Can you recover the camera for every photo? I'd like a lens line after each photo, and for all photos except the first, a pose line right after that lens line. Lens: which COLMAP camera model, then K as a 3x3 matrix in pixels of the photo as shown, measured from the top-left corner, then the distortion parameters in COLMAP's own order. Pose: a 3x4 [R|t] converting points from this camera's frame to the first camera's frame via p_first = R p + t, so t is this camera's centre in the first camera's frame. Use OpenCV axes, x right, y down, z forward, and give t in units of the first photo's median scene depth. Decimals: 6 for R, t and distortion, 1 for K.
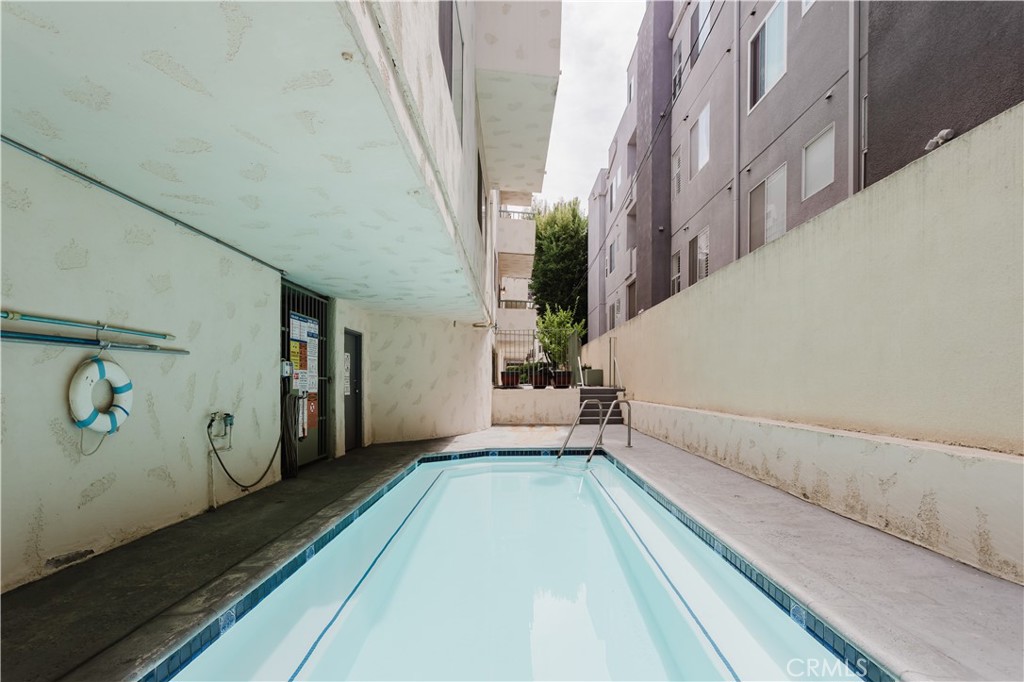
lens RADIAL K [[582.7, 0, 511.8], [0, 582.7, 381.2], [0, 0, 1]] dist [-0.030380, 0.024362]
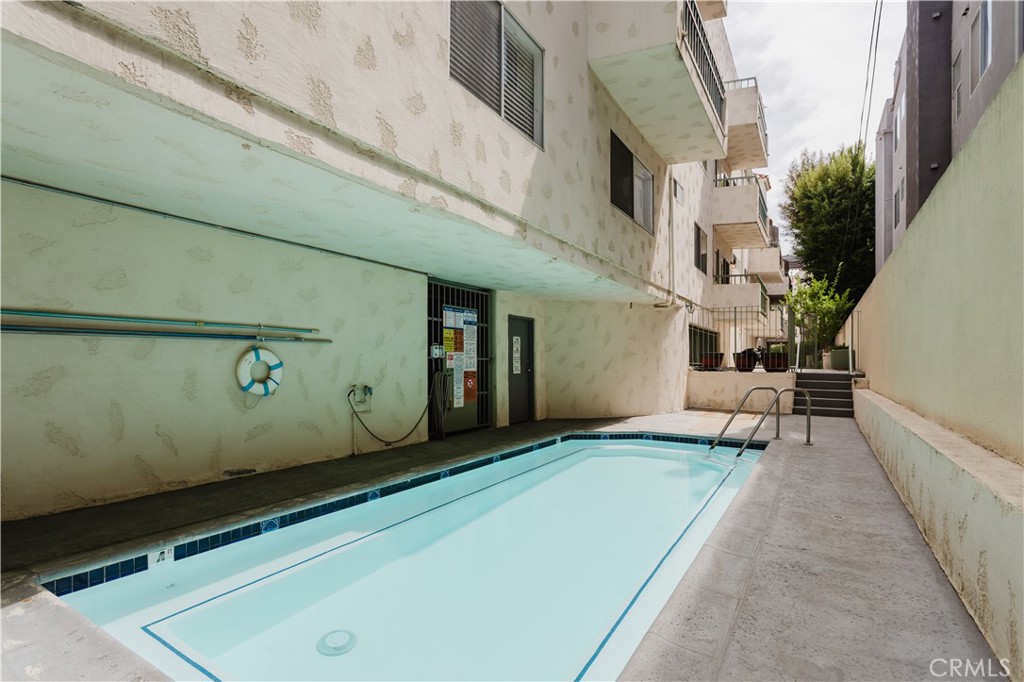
lens RADIAL K [[583.4, 0, 510.6], [0, 583.4, 356.4], [0, 0, 1]] dist [-0.029057, 0.023636]
pose [[0.798528, 0.011177, -0.601854, 0.461241], [-0.010167, 0.999935, 0.005080, -0.017910], [0.601871, 0.002062, 0.798590, 0.094566]]
